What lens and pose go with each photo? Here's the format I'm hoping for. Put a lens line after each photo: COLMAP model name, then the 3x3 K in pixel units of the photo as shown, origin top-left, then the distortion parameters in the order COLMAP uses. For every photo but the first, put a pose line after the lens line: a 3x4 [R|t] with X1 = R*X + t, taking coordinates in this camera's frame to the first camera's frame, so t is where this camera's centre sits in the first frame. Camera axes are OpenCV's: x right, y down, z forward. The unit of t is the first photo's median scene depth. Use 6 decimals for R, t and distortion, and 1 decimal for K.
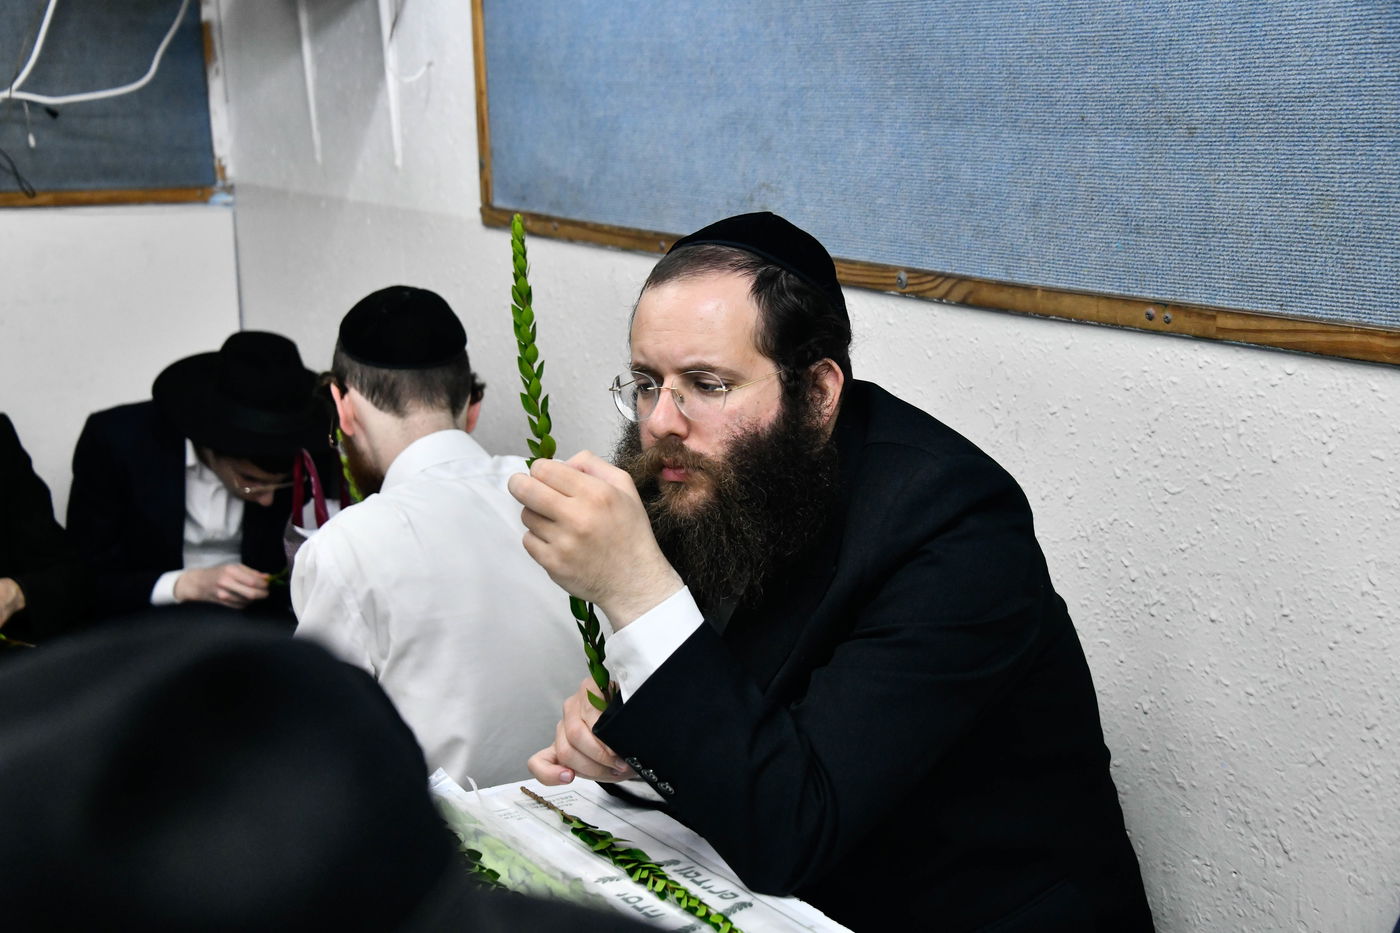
lens RADIAL K [[2313.8, 0, 700.0], [0, 2313.8, 466.5], [0, 0, 1]] dist [0.132809, 0.052704]
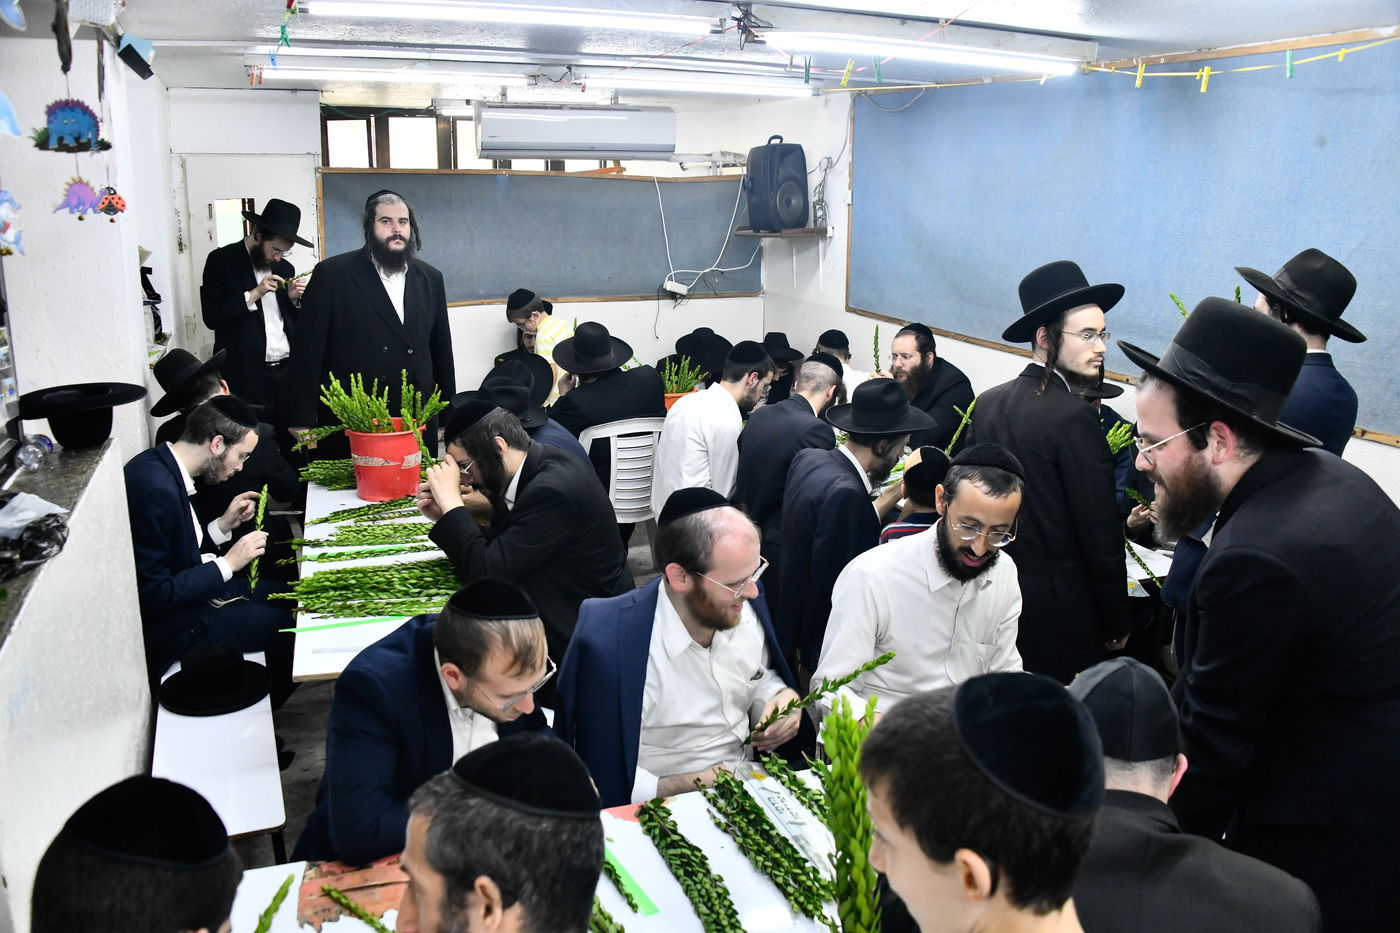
lens RADIAL K [[1122.9, 0, 699.2], [0, 1122.9, 436.2], [0, 0, 1]] dist [-0.150046, 0.080689]
pose [[0.984846, 0.065101, -0.160750, -0.030109], [-0.059257, 0.997405, 0.040891, 0.048211], [0.162994, -0.030746, 0.986148, -1.073579]]
